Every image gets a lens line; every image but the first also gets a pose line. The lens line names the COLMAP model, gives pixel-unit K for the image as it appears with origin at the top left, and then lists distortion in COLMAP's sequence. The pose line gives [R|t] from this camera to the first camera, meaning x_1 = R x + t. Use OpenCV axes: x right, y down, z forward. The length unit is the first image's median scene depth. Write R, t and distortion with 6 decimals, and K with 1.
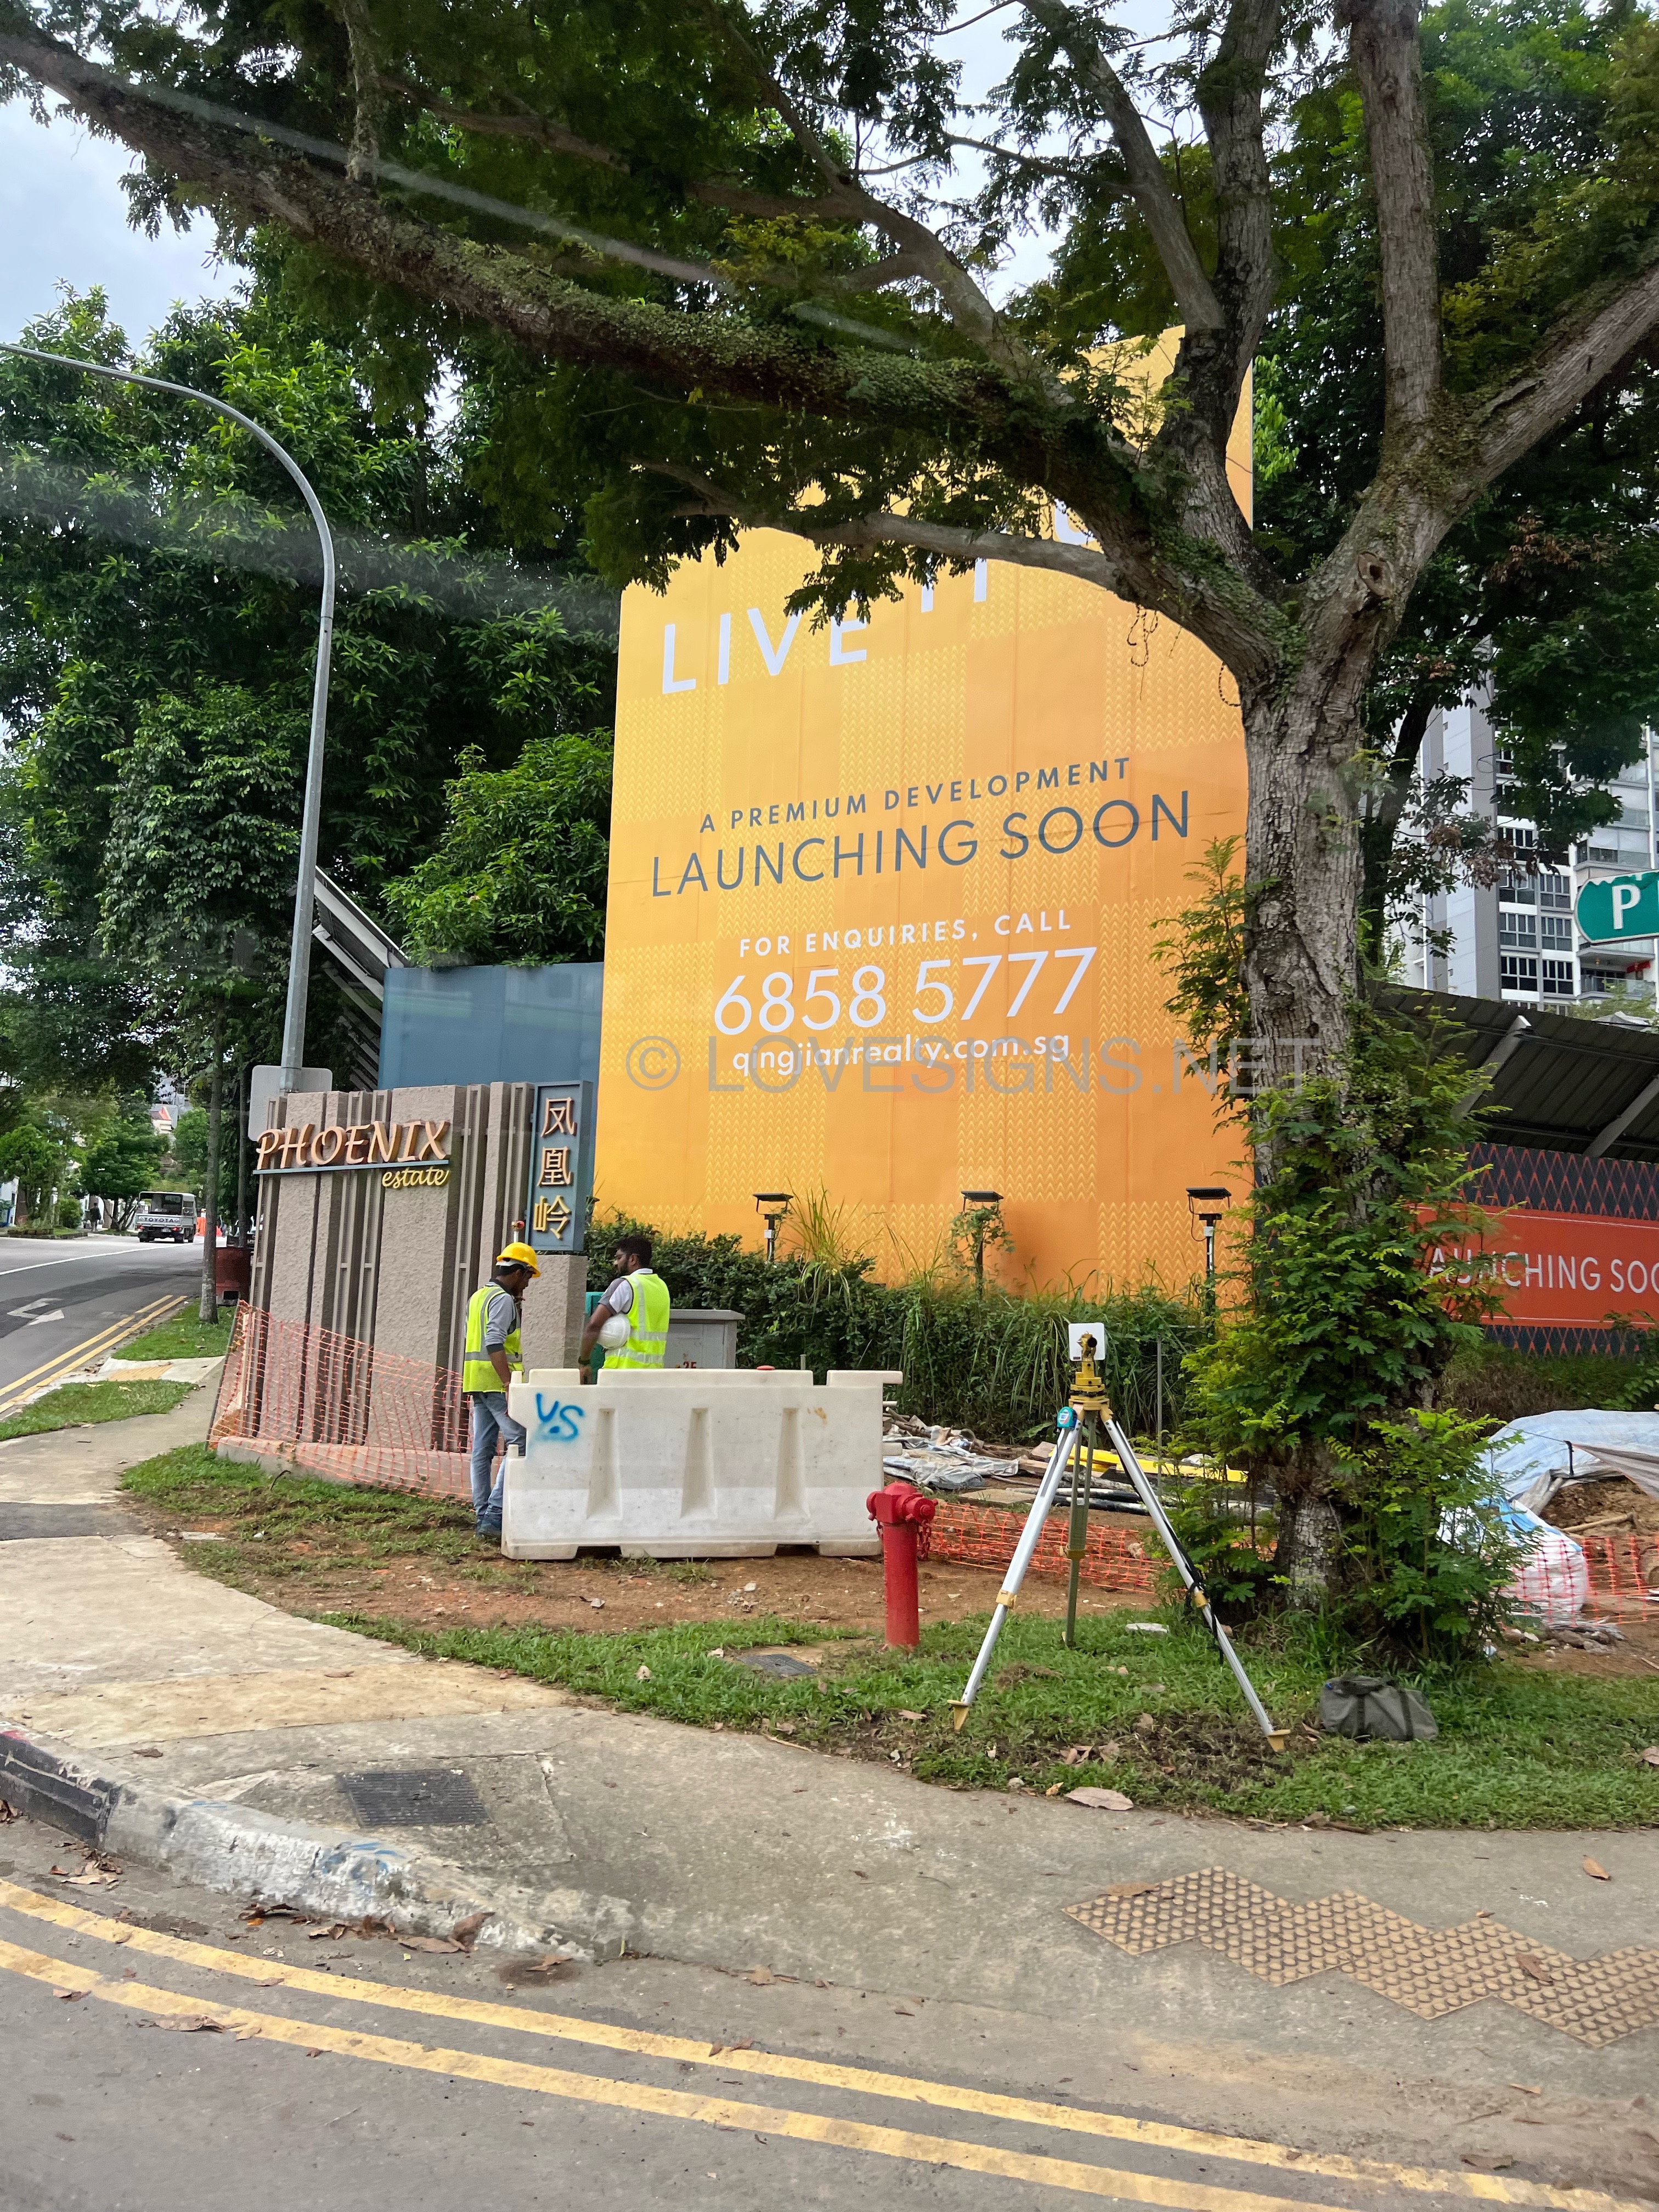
lens RADIAL K [[1685.3, 0, 782.2], [0, 1685.3, 1099.3], [0, 0, 1]] dist [0.068137, -0.202053]
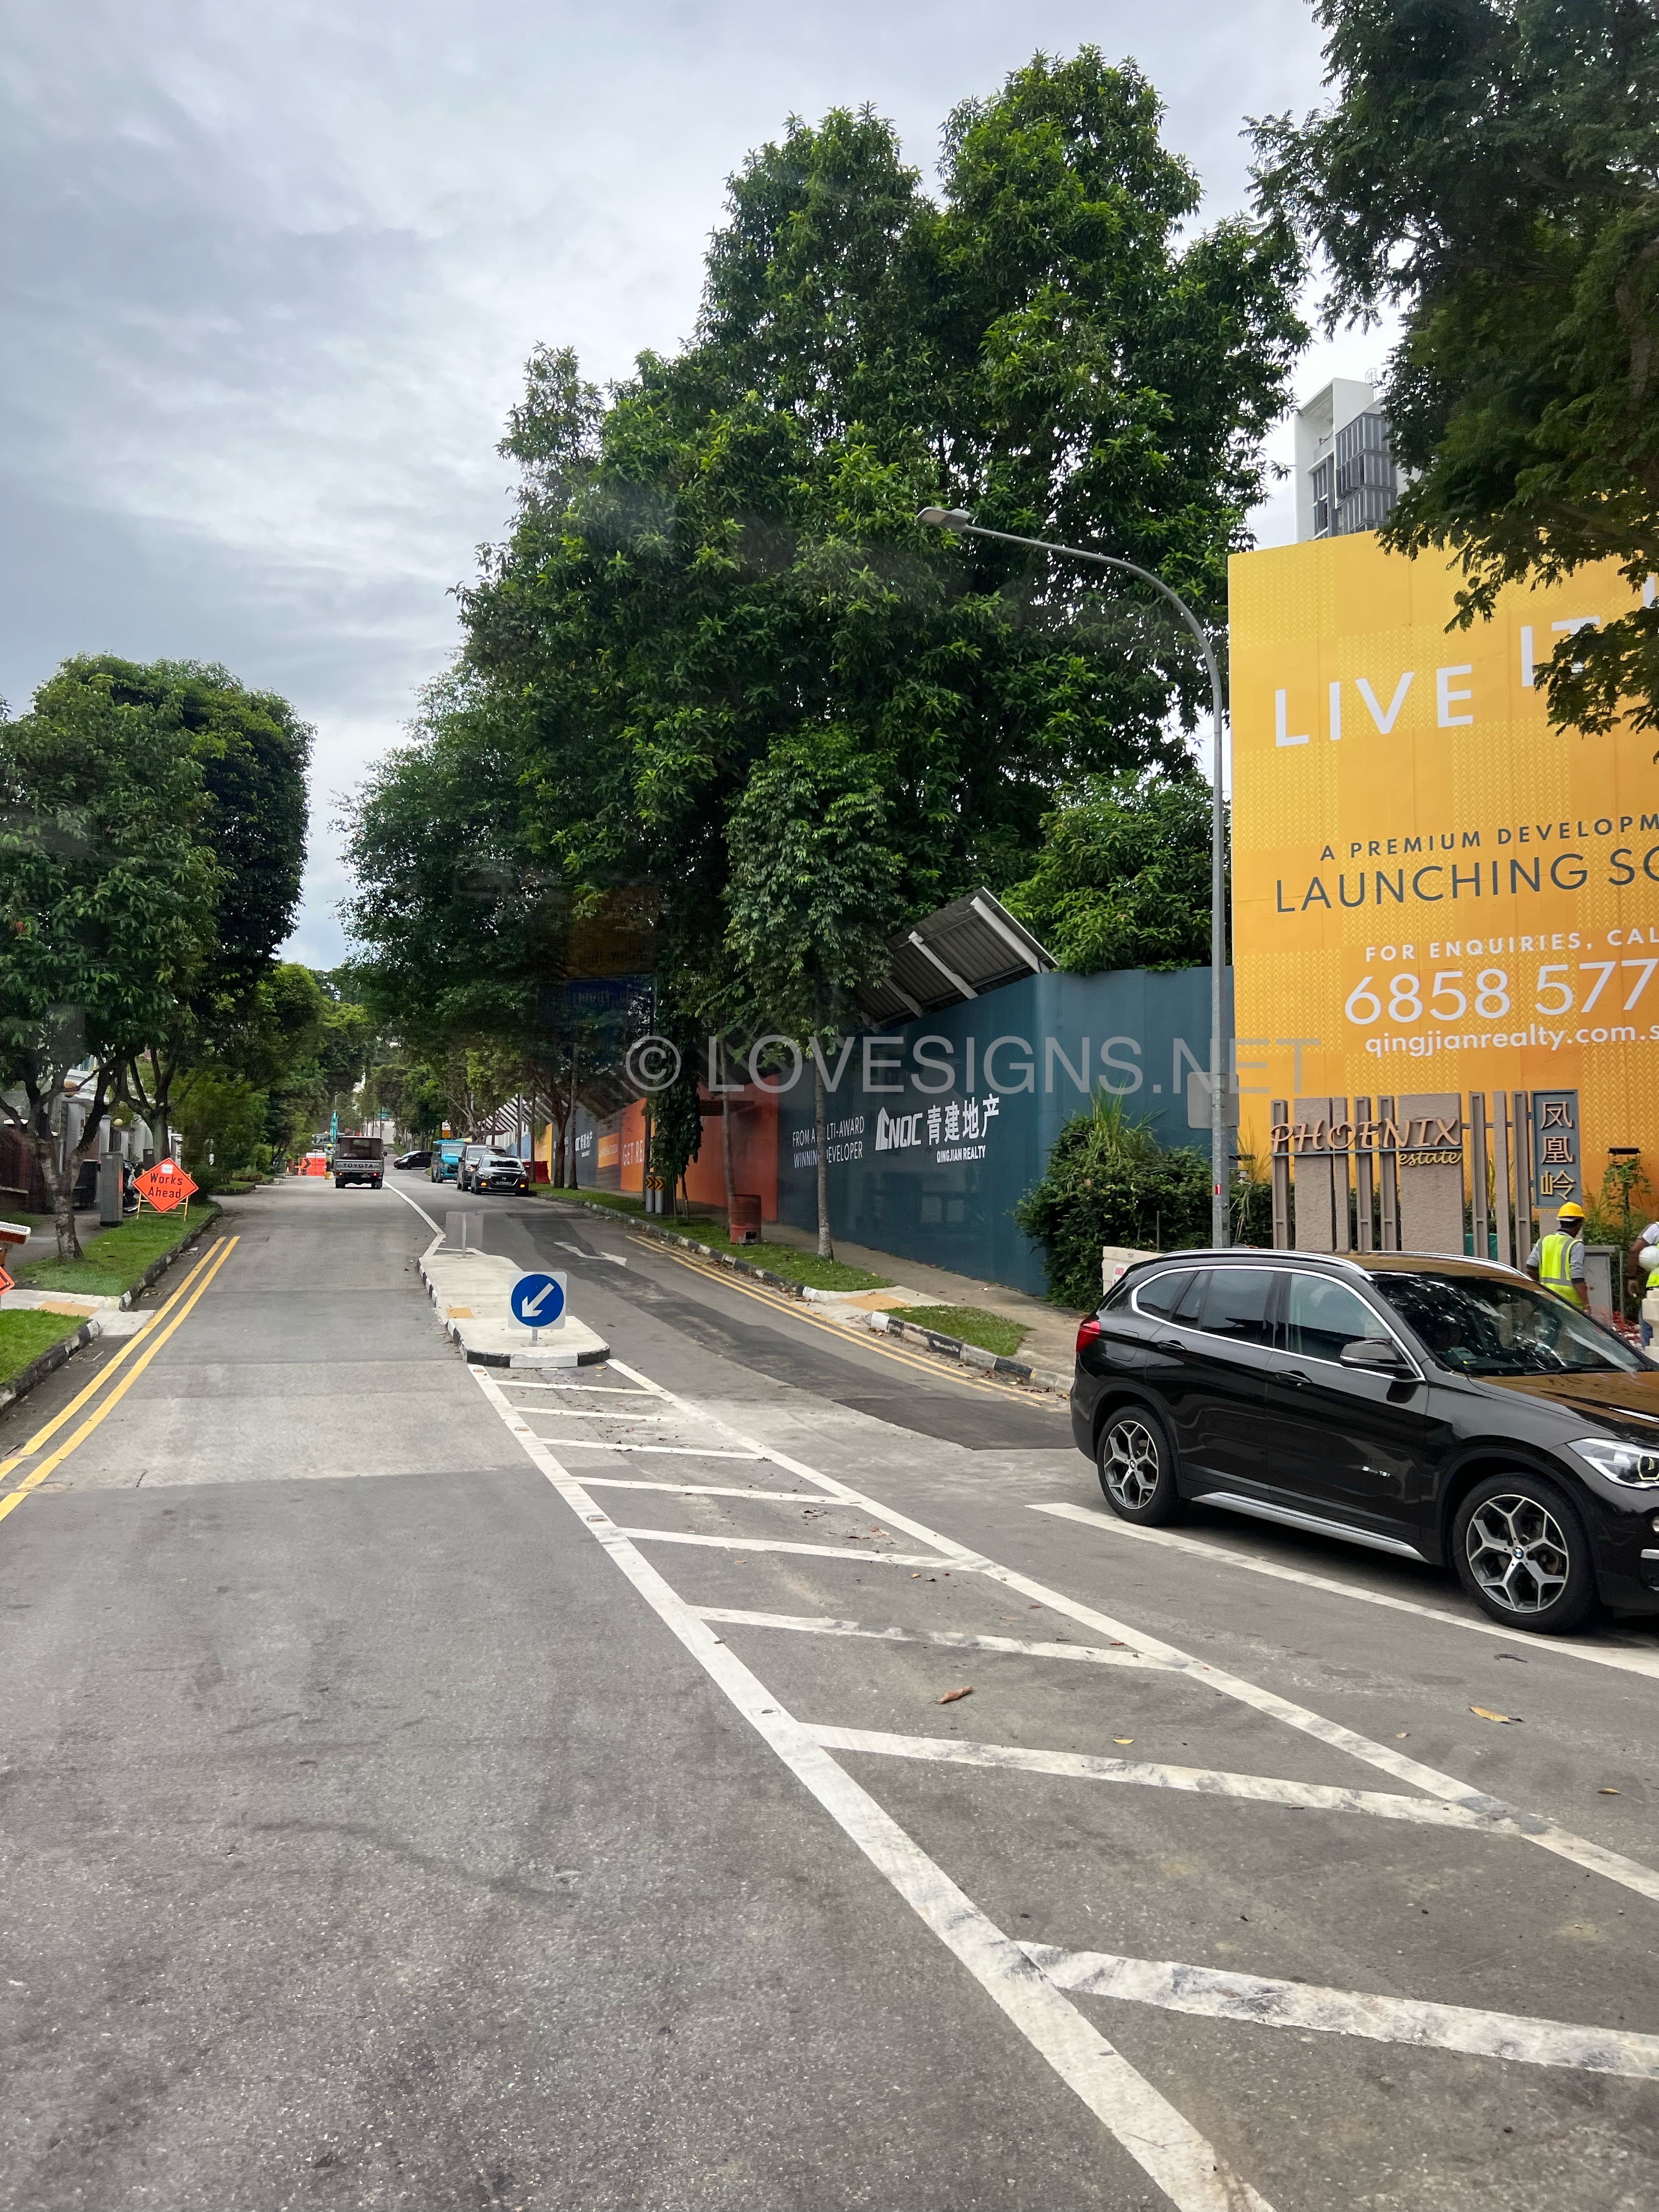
lens RADIAL K [[1685.3, 0, 782.2], [0, 1685.3, 1099.3], [0, 0, 1]] dist [0.068137, -0.202053]
pose [[0.999743, -0.022661, 0.000538, -0.474848], [0.022615, 0.998765, 0.044230, -0.049063], [-0.001540, -0.044207, 0.999021, -0.268241]]
